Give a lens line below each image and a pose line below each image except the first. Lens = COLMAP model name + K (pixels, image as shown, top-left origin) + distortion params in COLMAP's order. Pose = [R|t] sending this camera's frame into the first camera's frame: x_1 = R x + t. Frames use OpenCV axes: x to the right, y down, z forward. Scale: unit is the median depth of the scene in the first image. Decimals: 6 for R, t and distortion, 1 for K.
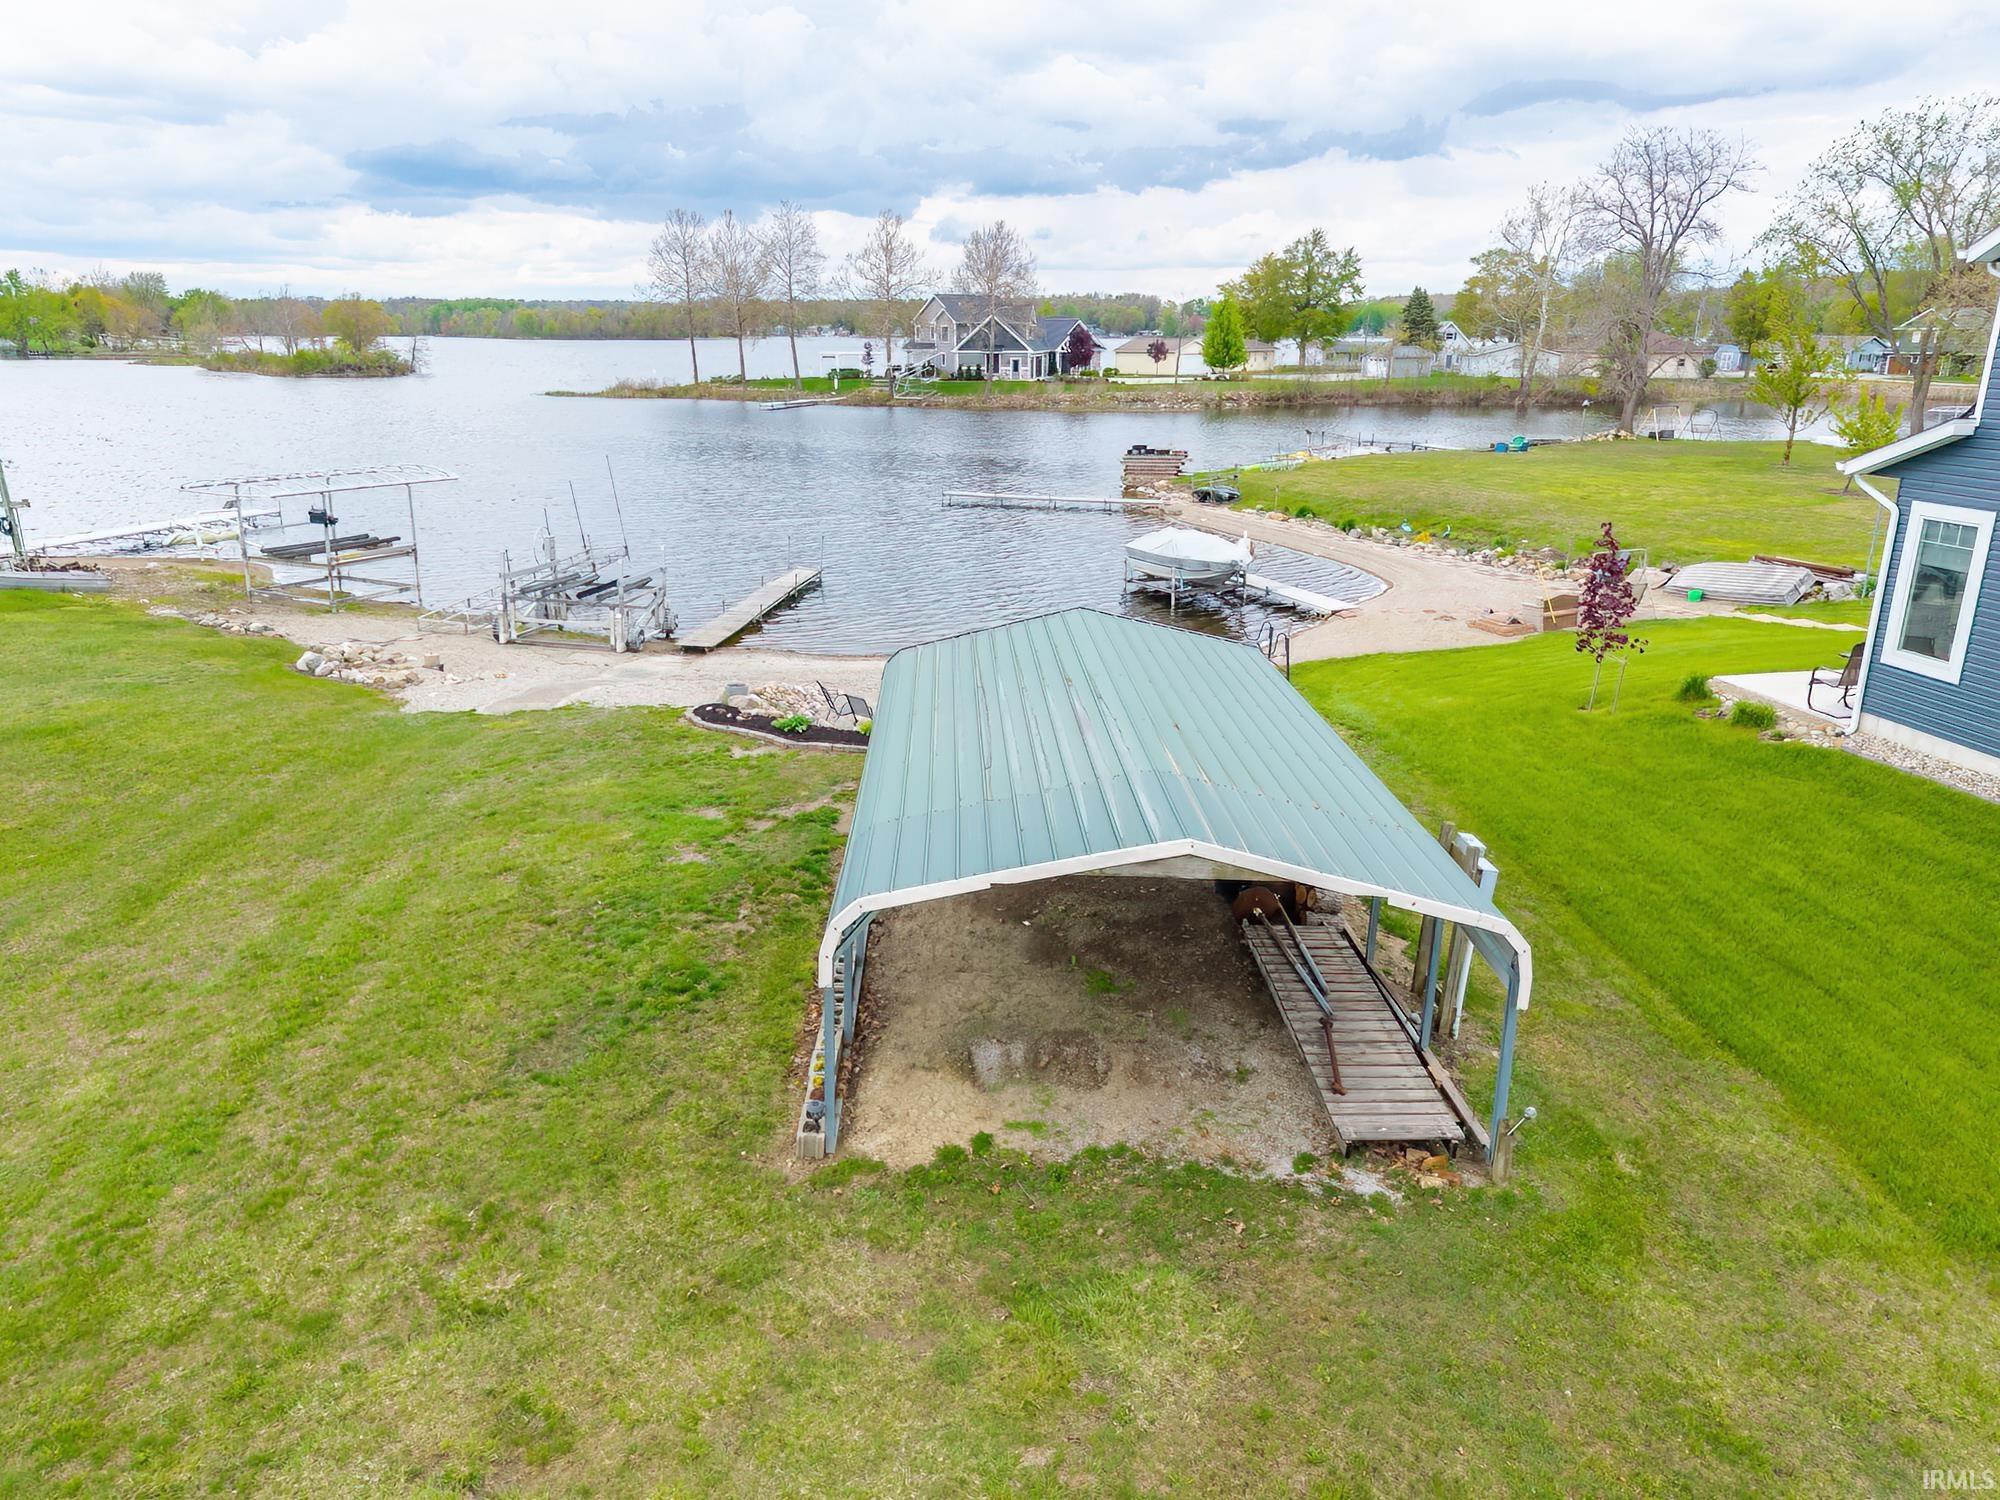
lens RADIAL K [[1374.1, 0, 1000.0], [0, 1374.1, 750.0], [0, 0, 1]] dist [0.037240, -0.055274]
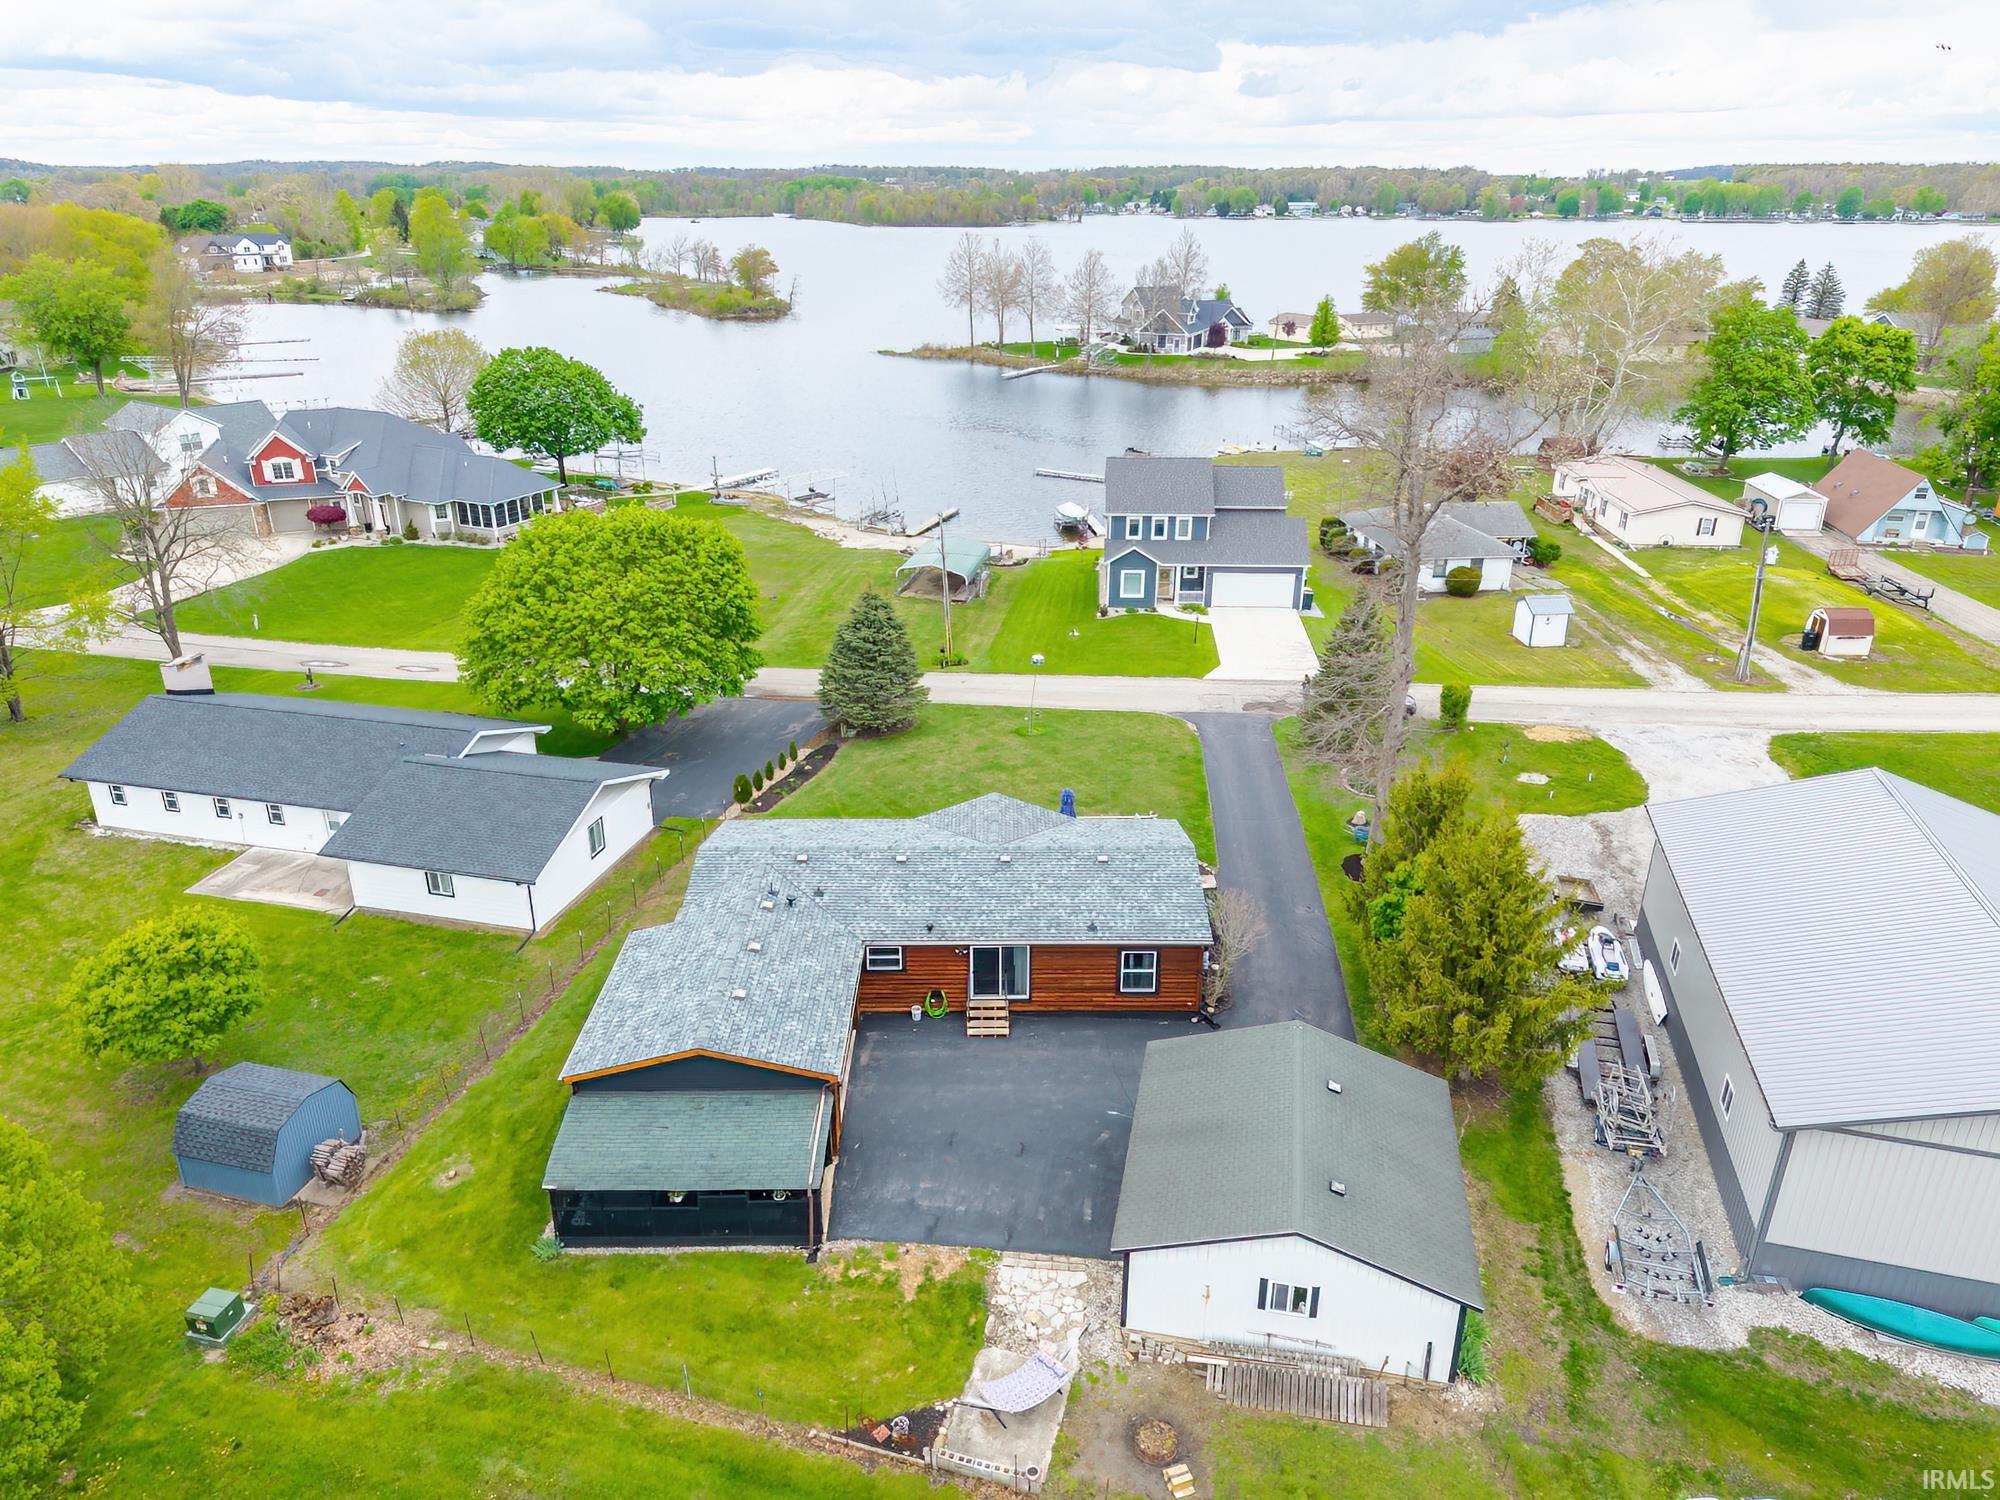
lens RADIAL K [[1324.2, 0, 1012.7], [0, 1324.2, 742.4], [0, 0, 1]] dist [0.022853, -0.005070]
pose [[0.976731, 0.087488, -0.195810, 0.156198], [-0.068879, 0.992608, 0.099922, 0.020648], [0.203105, -0.084110, 0.975538, -0.484152]]
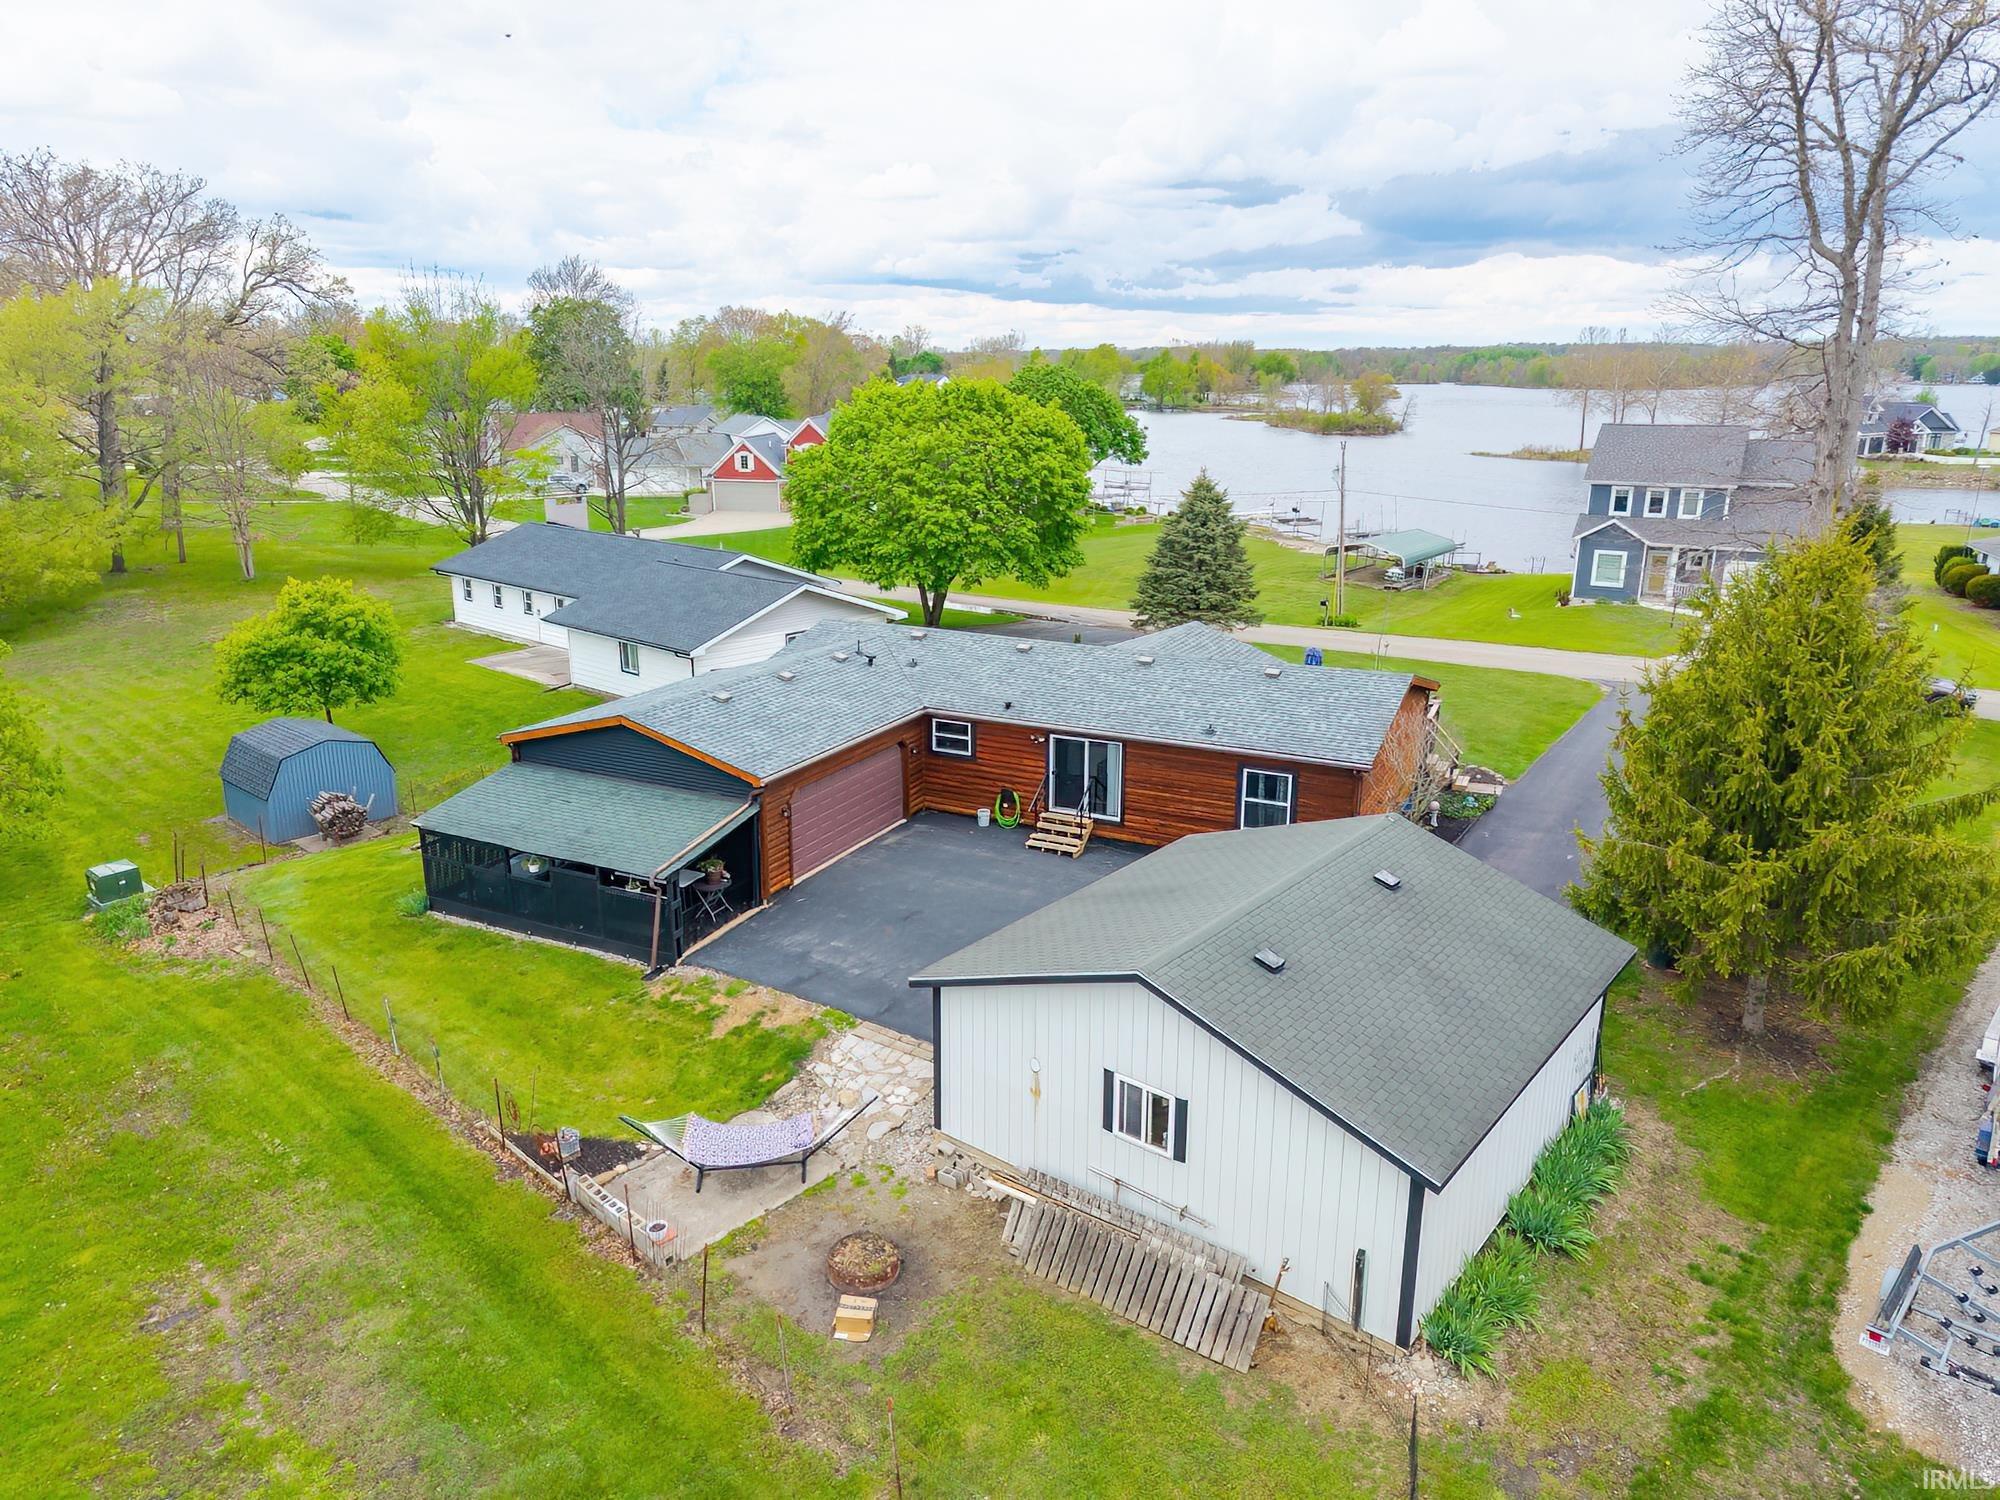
lens RADIAL K [[1326.0, 0, 1011.6], [0, 1326.0, 744.1], [0, 0, 1]] dist [0.067198, -0.080850]
pose [[0.772043, 0.173962, -0.611299, 0.217235], [-0.188690, 0.981184, 0.040915, 0.080335], [0.606915, 0.083758, 0.790341, -0.398931]]
